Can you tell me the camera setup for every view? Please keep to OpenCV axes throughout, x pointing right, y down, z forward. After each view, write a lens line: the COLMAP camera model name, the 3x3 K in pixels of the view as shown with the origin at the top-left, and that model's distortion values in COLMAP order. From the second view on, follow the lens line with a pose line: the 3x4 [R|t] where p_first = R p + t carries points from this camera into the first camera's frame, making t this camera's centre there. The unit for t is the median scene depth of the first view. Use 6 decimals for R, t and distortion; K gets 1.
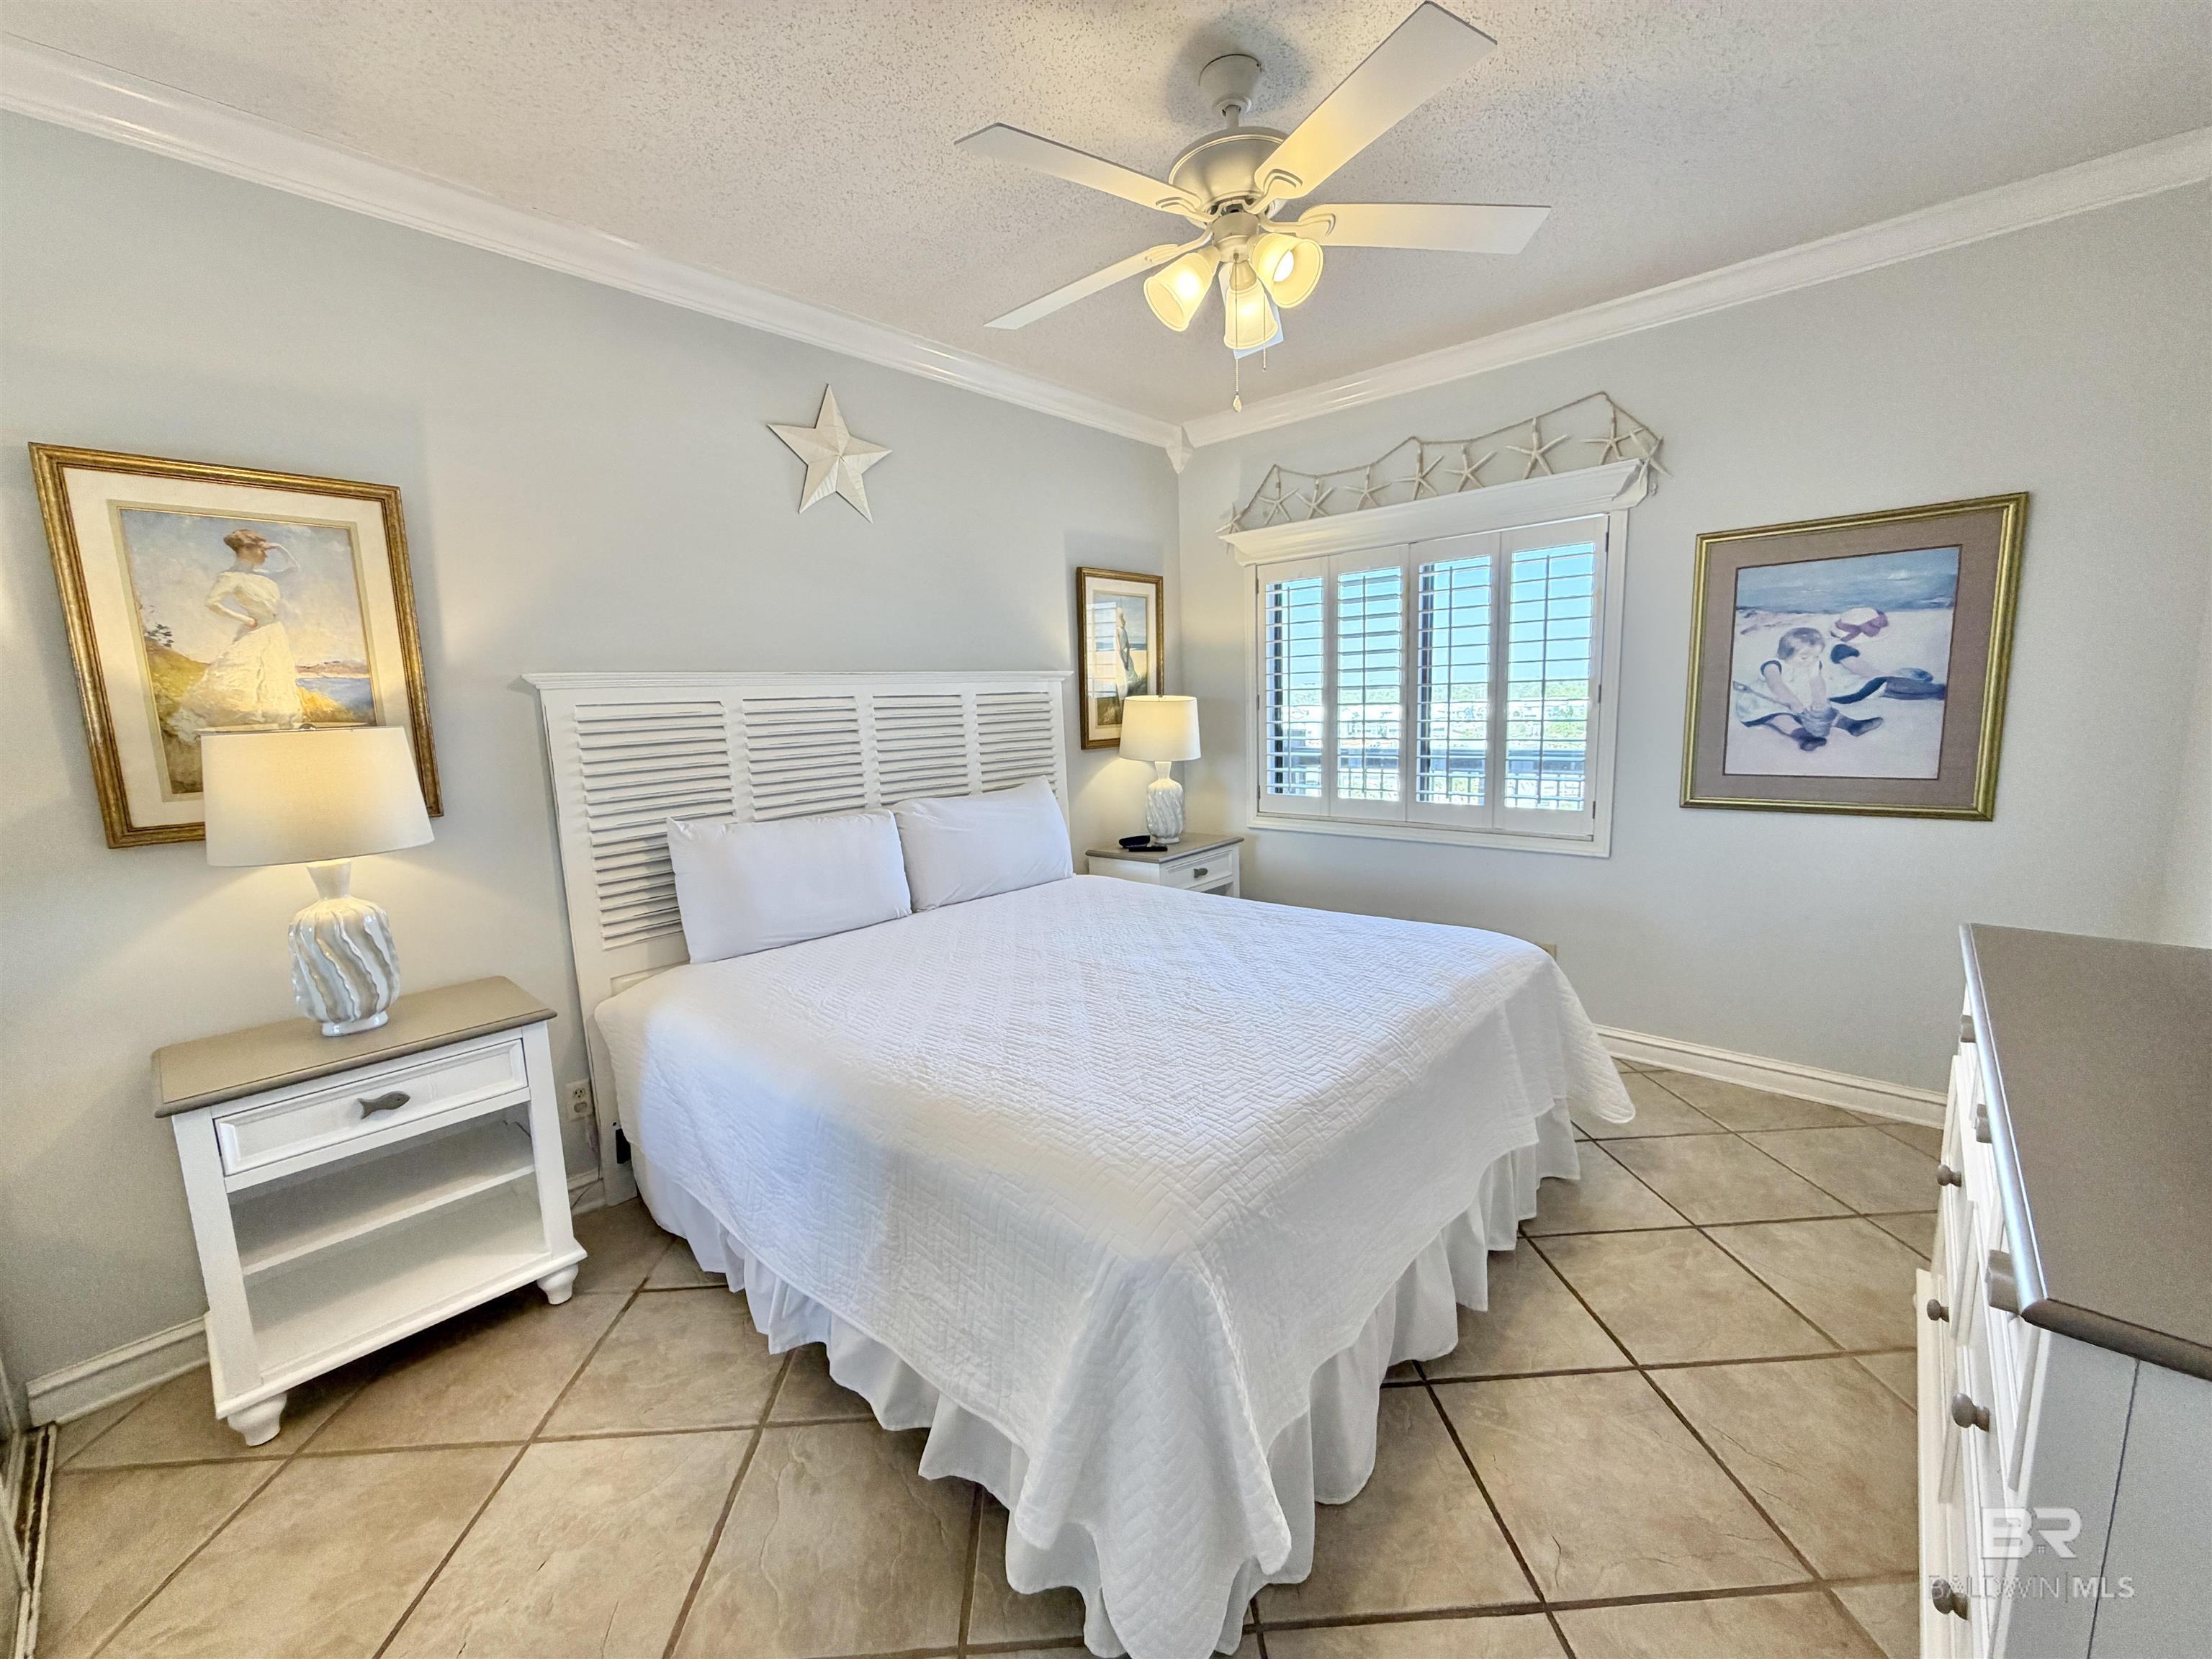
lens RADIAL K [[882.1, 0, 1099.4], [0, 882.1, 830.4], [0, 0, 1]] dist [0.000112, -0.000043]
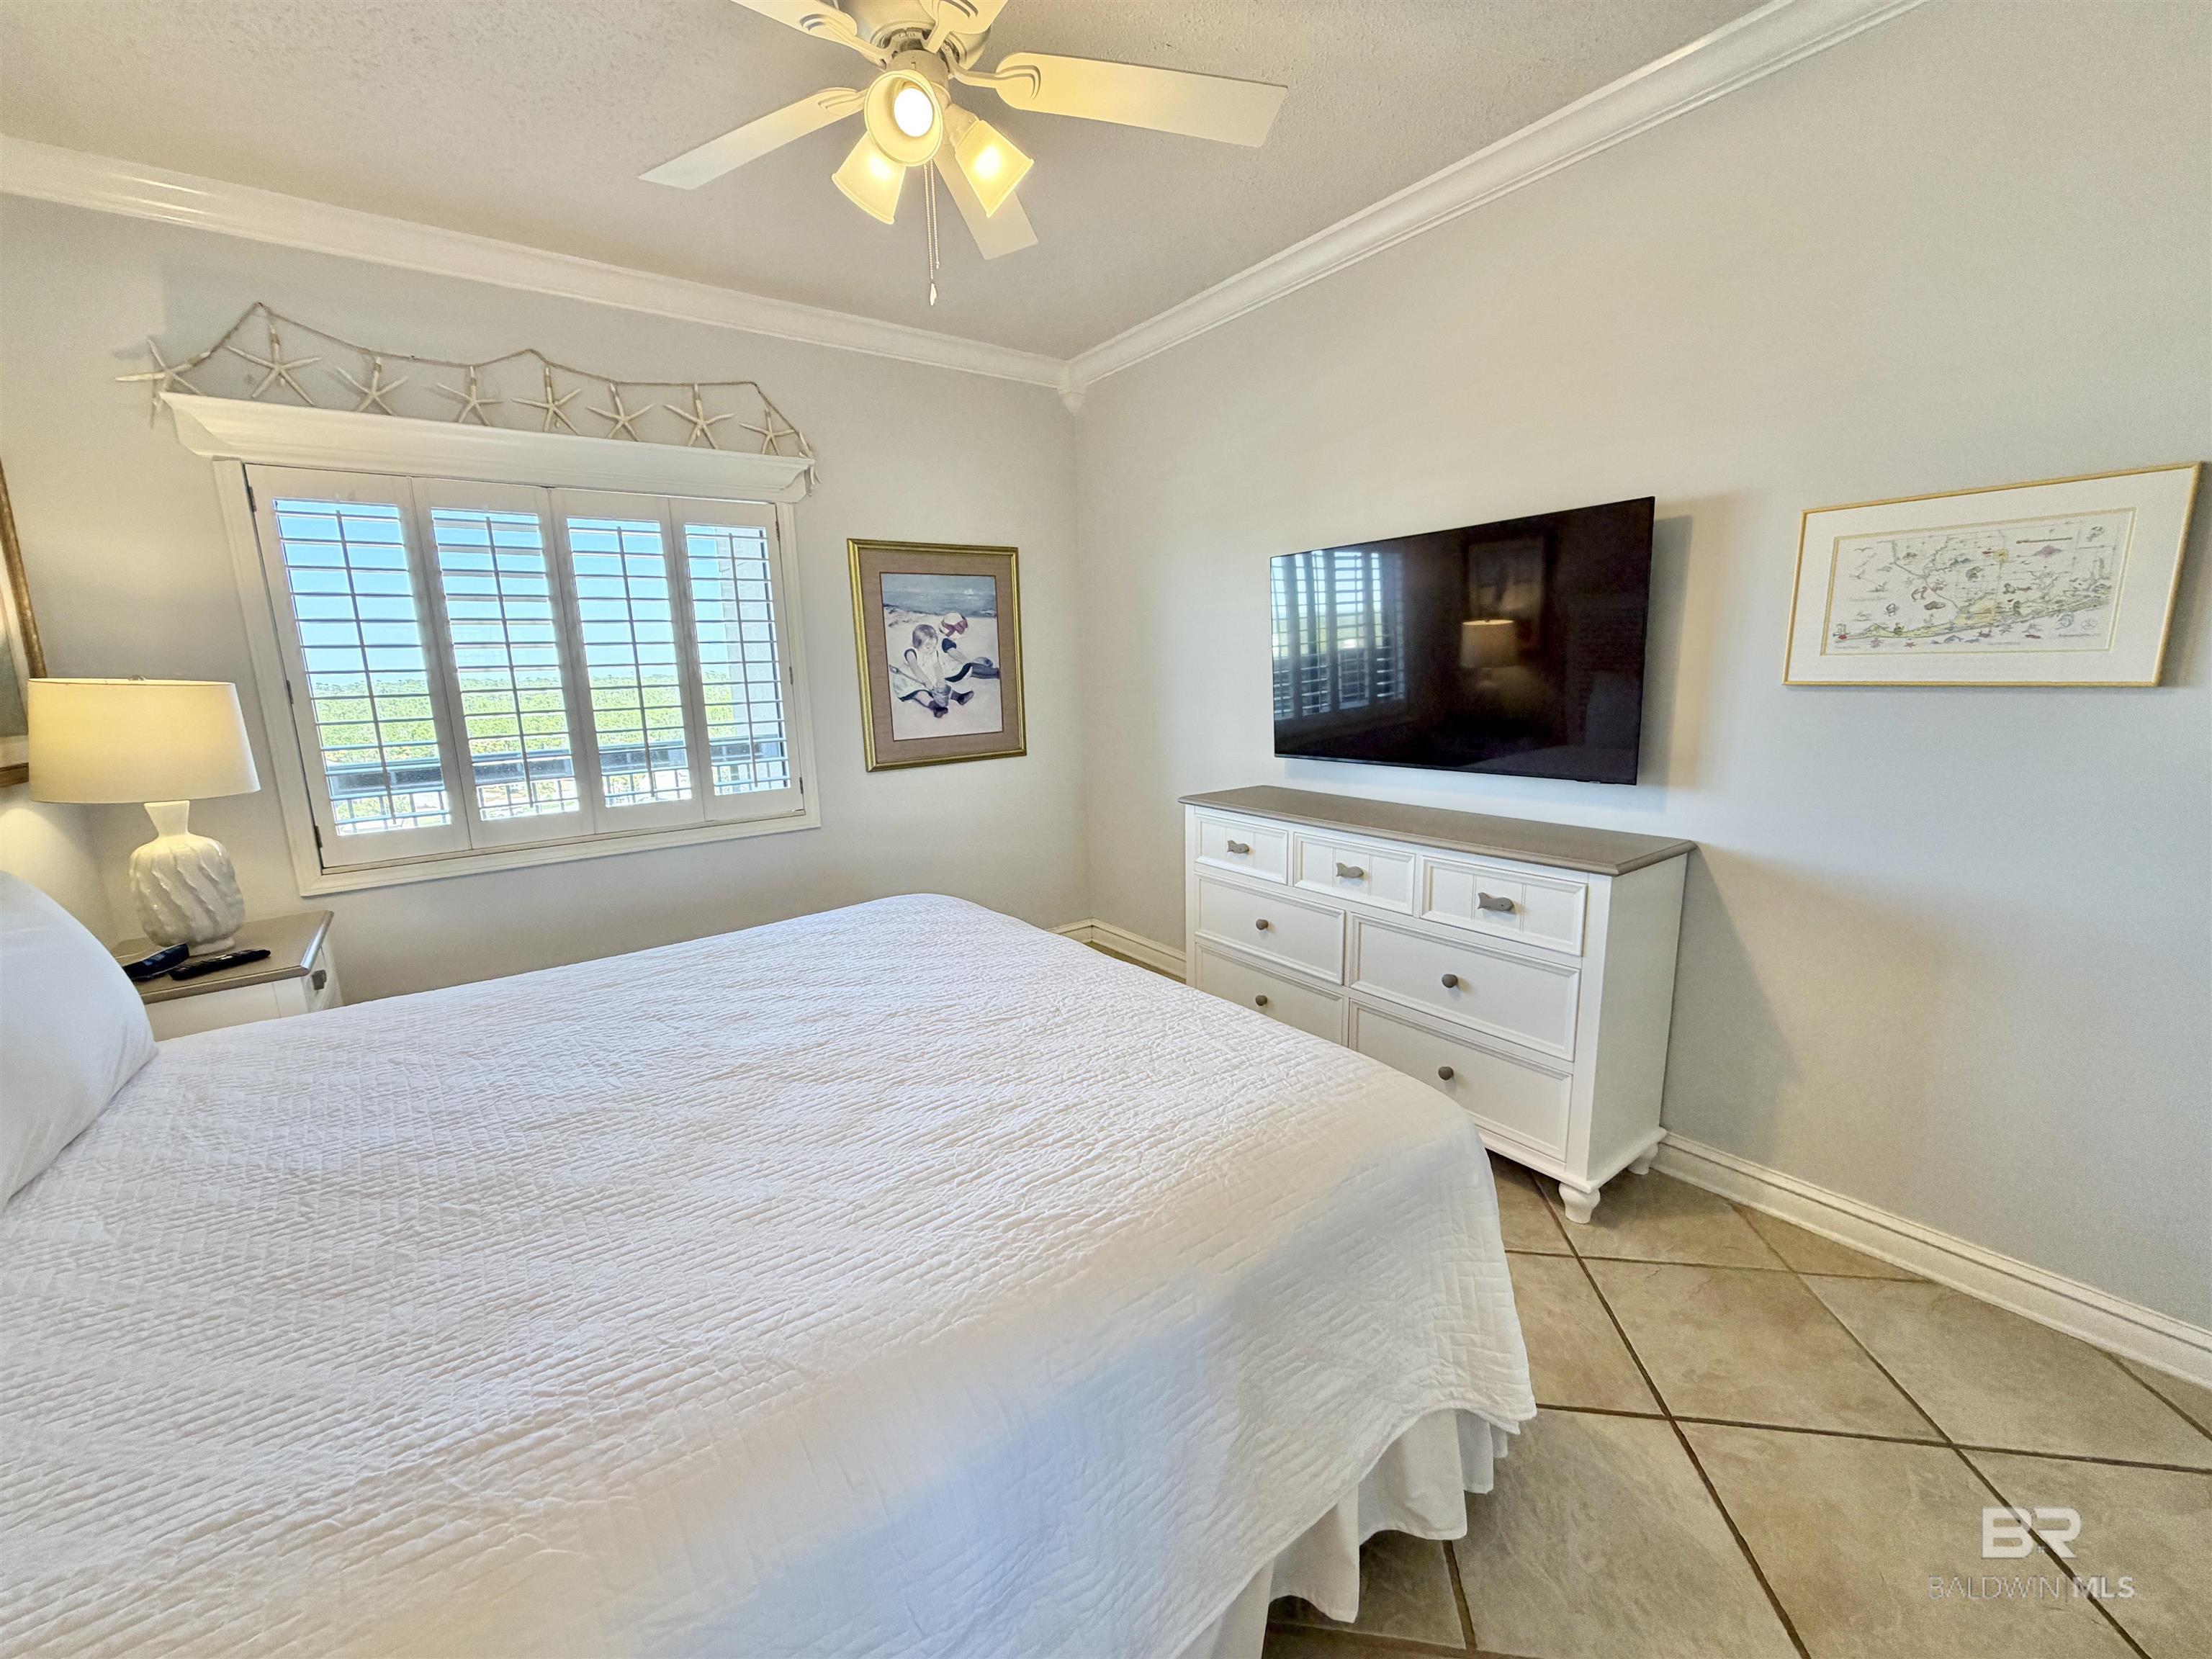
lens RADIAL K [[882.1, 0, 1099.4], [0, 882.1, 830.4], [0, 0, 1]] dist [0.000112, -0.000043]
pose [[0.195999, -0.154784, 0.968311, -0.473967], [0.169470, 0.977952, 0.122022, -0.045111], [-0.965849, 0.140184, 0.217909, 0.500488]]
